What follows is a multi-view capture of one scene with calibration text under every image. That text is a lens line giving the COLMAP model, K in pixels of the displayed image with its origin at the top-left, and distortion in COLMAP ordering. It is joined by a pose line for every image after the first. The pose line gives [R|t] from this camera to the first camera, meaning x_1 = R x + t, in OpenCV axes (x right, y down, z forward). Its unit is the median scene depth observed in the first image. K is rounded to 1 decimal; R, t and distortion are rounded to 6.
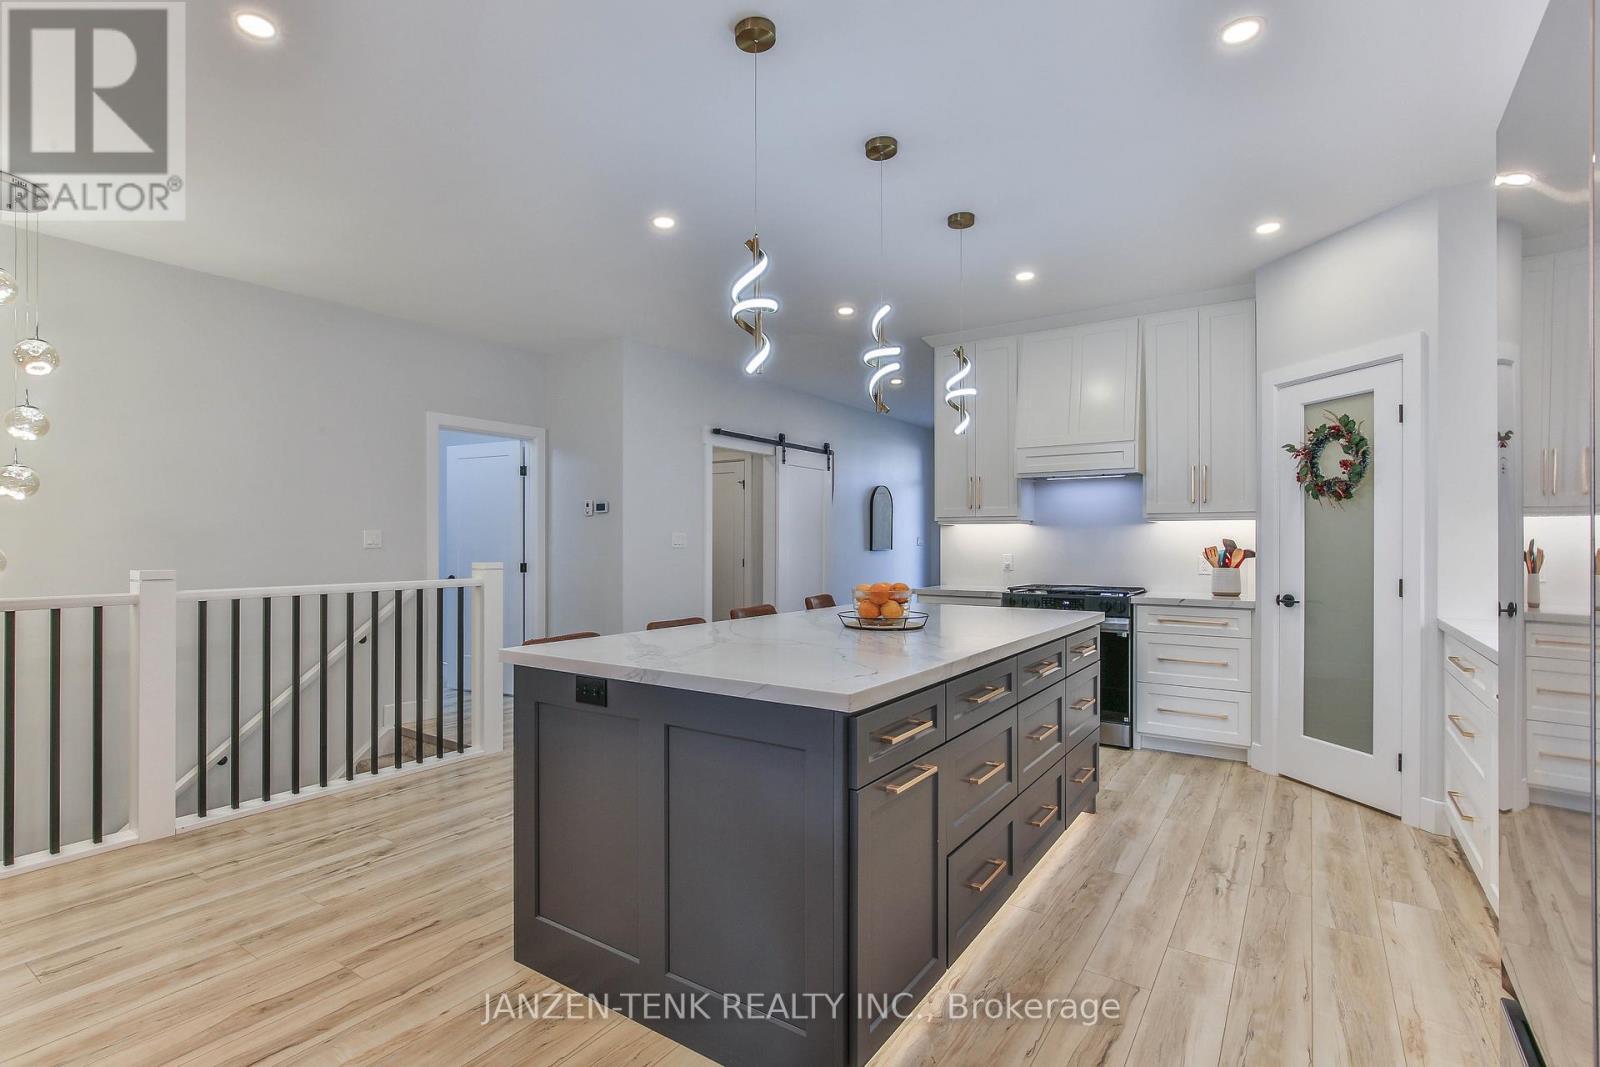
lens RADIAL K [[763.1, 0, 779.8], [0, 763.1, 541.8], [0, 0, 1]] dist [-0.010246, 0.005589]
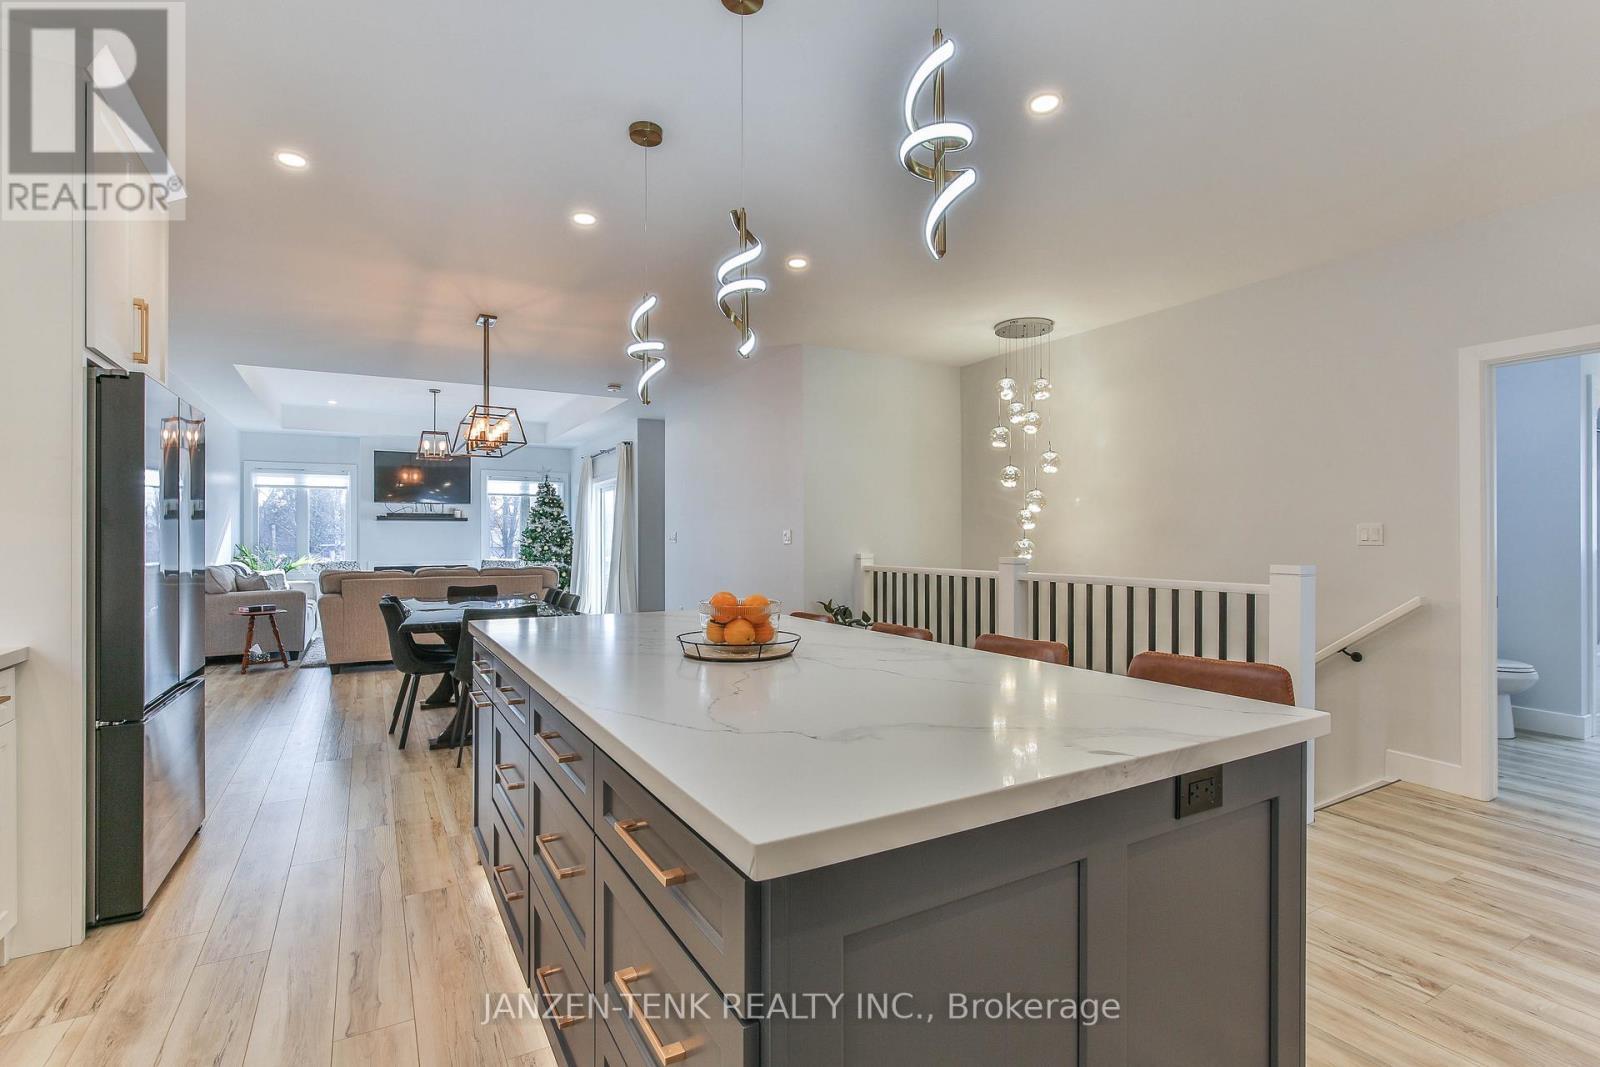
lens RADIAL K [[752.2, 0, 788.7], [0, 752.2, 530.0], [0, 0, 1]] dist [-0.010818, 0.005839]
pose [[-0.440560, -0.017638, -0.897550, 0.575434], [0.002837, 0.999775, -0.021040, 0.001281], [0.897719, -0.011815, -0.440410, 1.025598]]
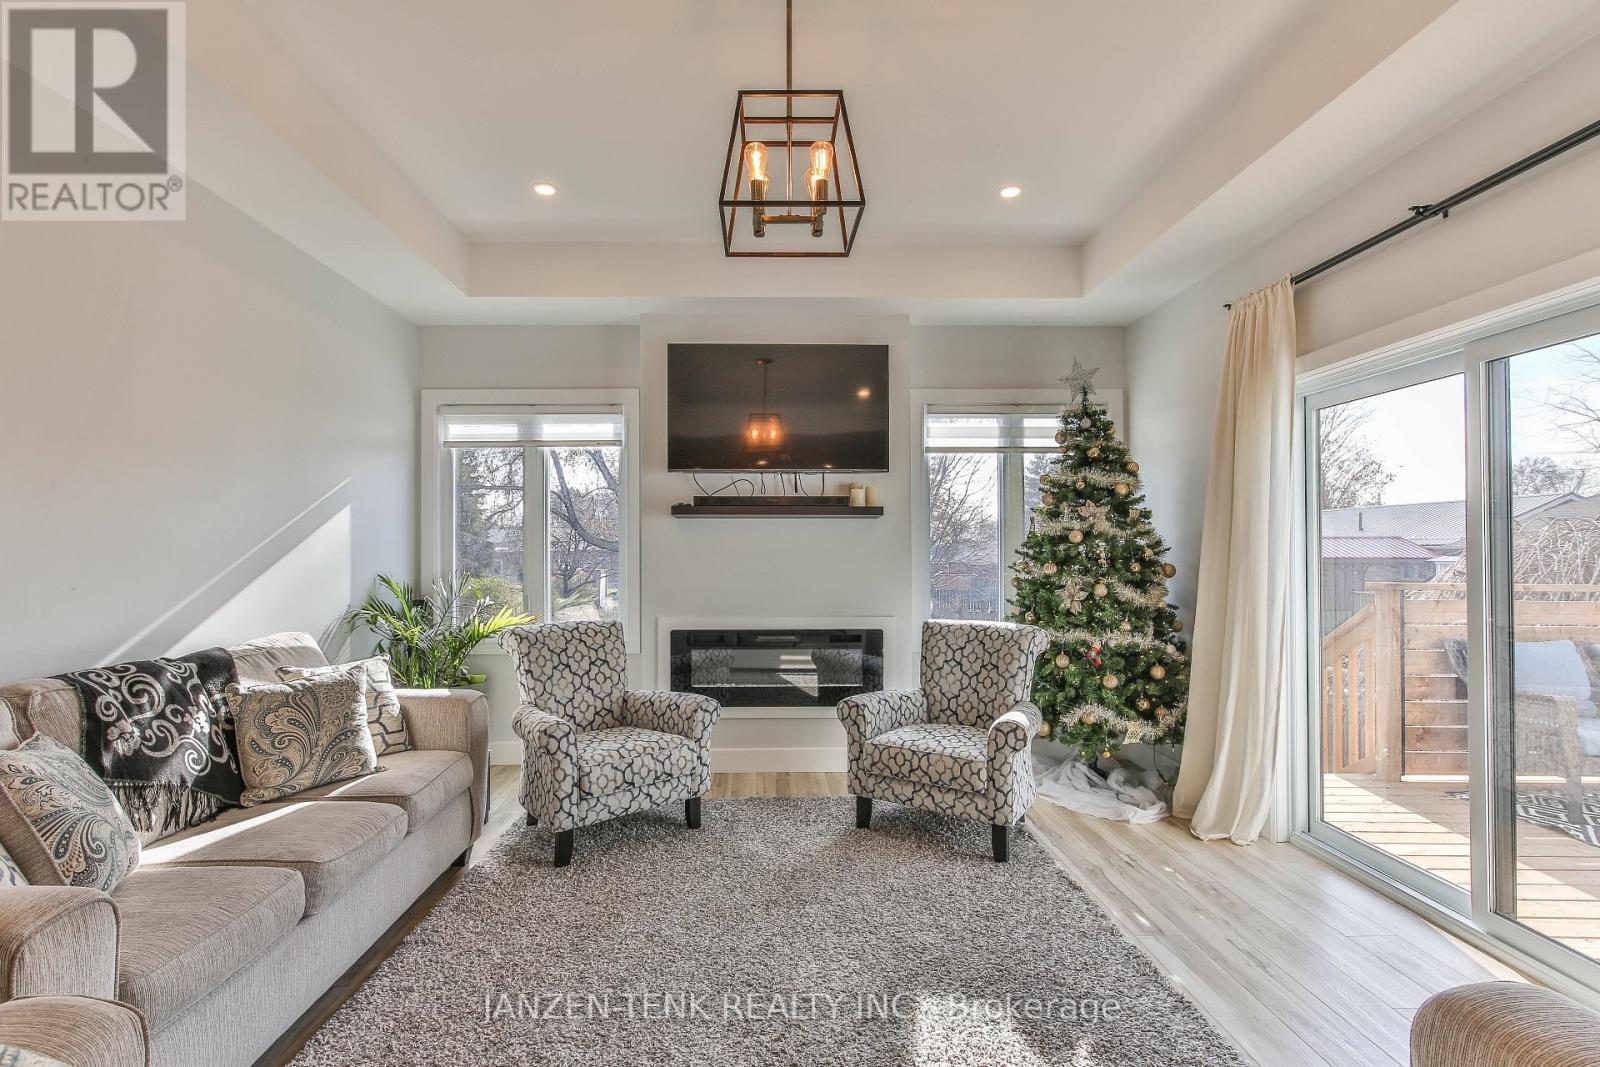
lens RADIAL K [[763.1, 0, 775.8], [0, 763.1, 536.6], [0, 0, 1]] dist [-0.010246, 0.005589]
pose [[-0.816593, -0.018234, -0.576925, -0.741310], [-0.002505, 0.999603, -0.028046, -0.036148], [0.577208, -0.021457, -0.816315, -0.583533]]
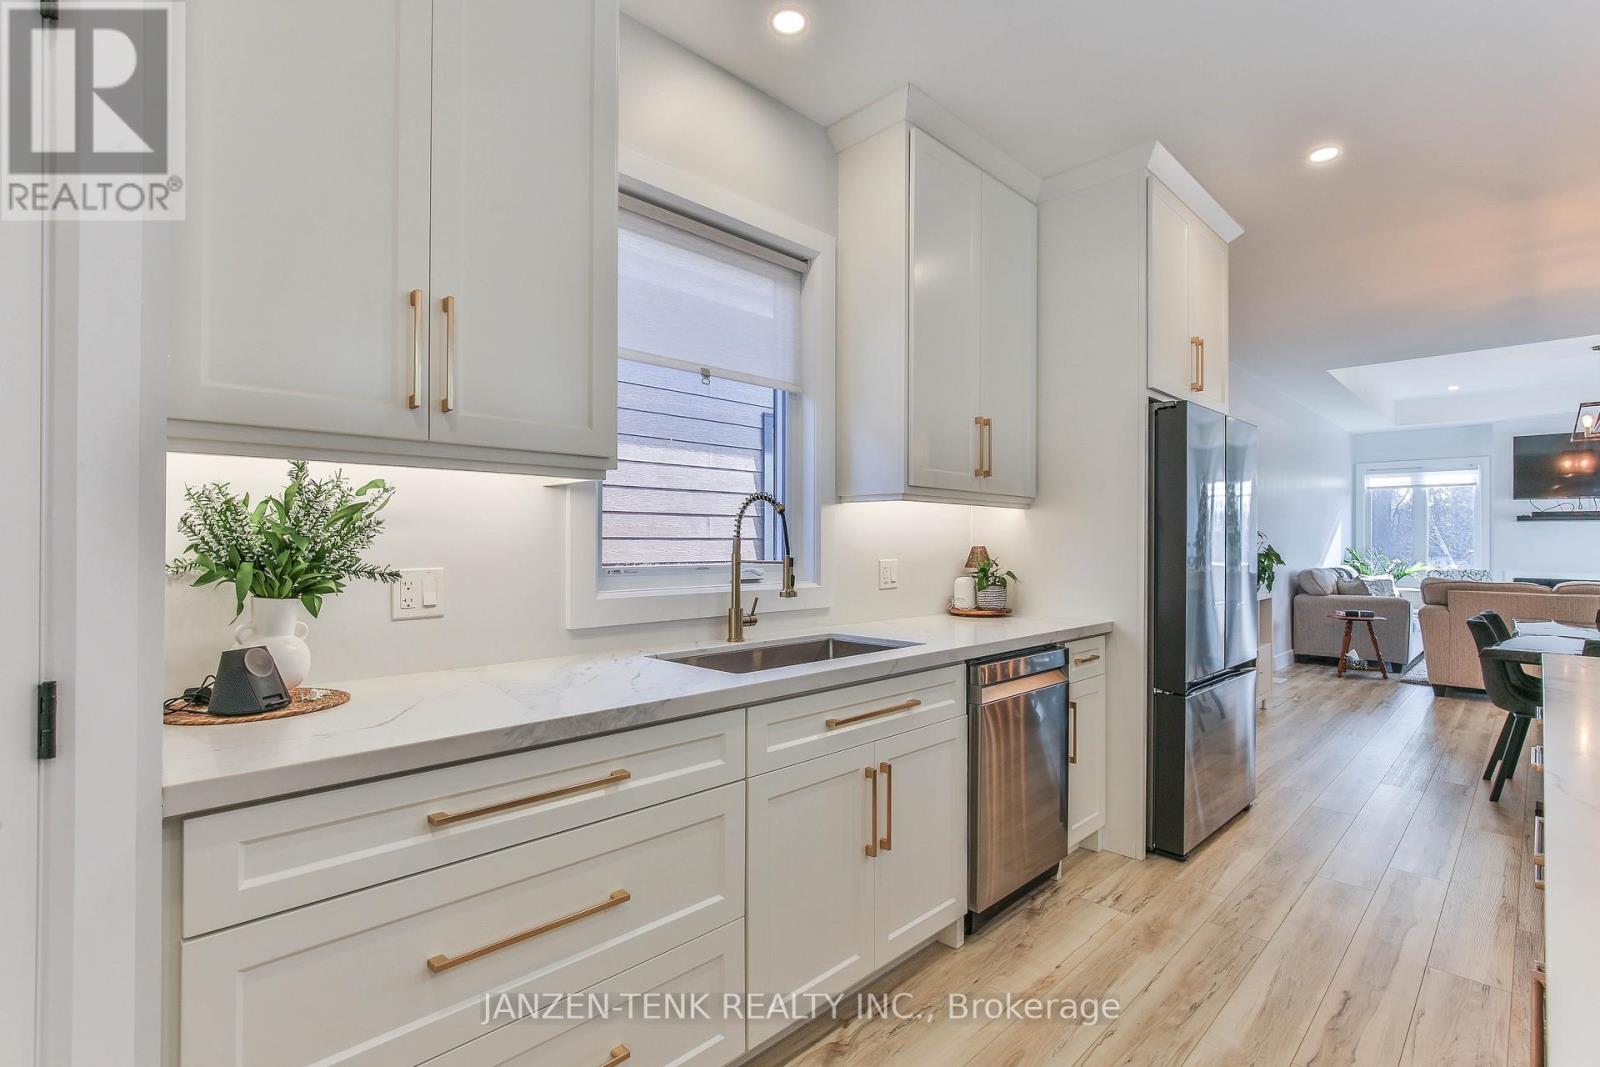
lens RADIAL K [[752.2, 0, 802.9], [0, 752.2, 539.9], [0, 0, 1]] dist [-0.010818, 0.005839]
pose [[-0.984130, -0.017132, 0.176621, 0.489758], [-0.017664, 0.999843, -0.001444, 0.000258], [-0.176568, -0.004541, -0.984278, 1.060569]]
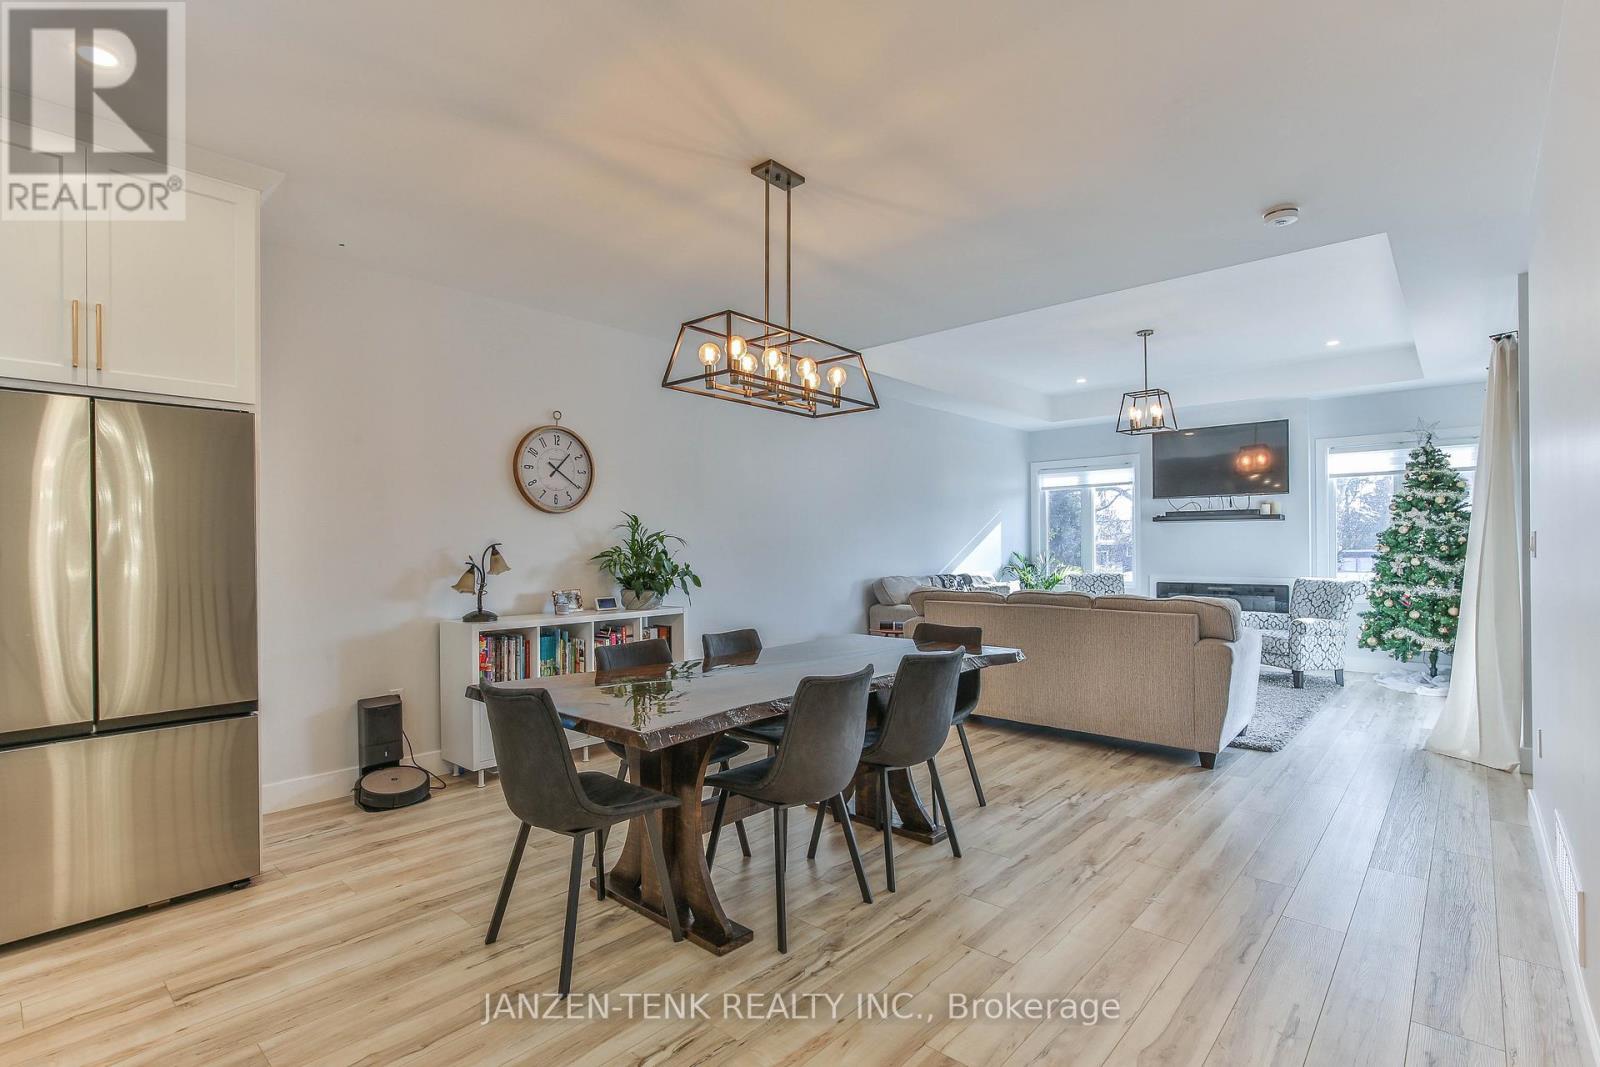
lens RADIAL K [[763.1, 0, 786.3], [0, 763.1, 545.3], [0, 0, 1]] dist [-0.010246, 0.005589]
pose [[-0.990597, -0.003374, 0.136771, -0.516231], [-0.004035, 0.999981, -0.004560, -0.017298], [-0.136753, -0.005069, -0.990592, 0.737237]]
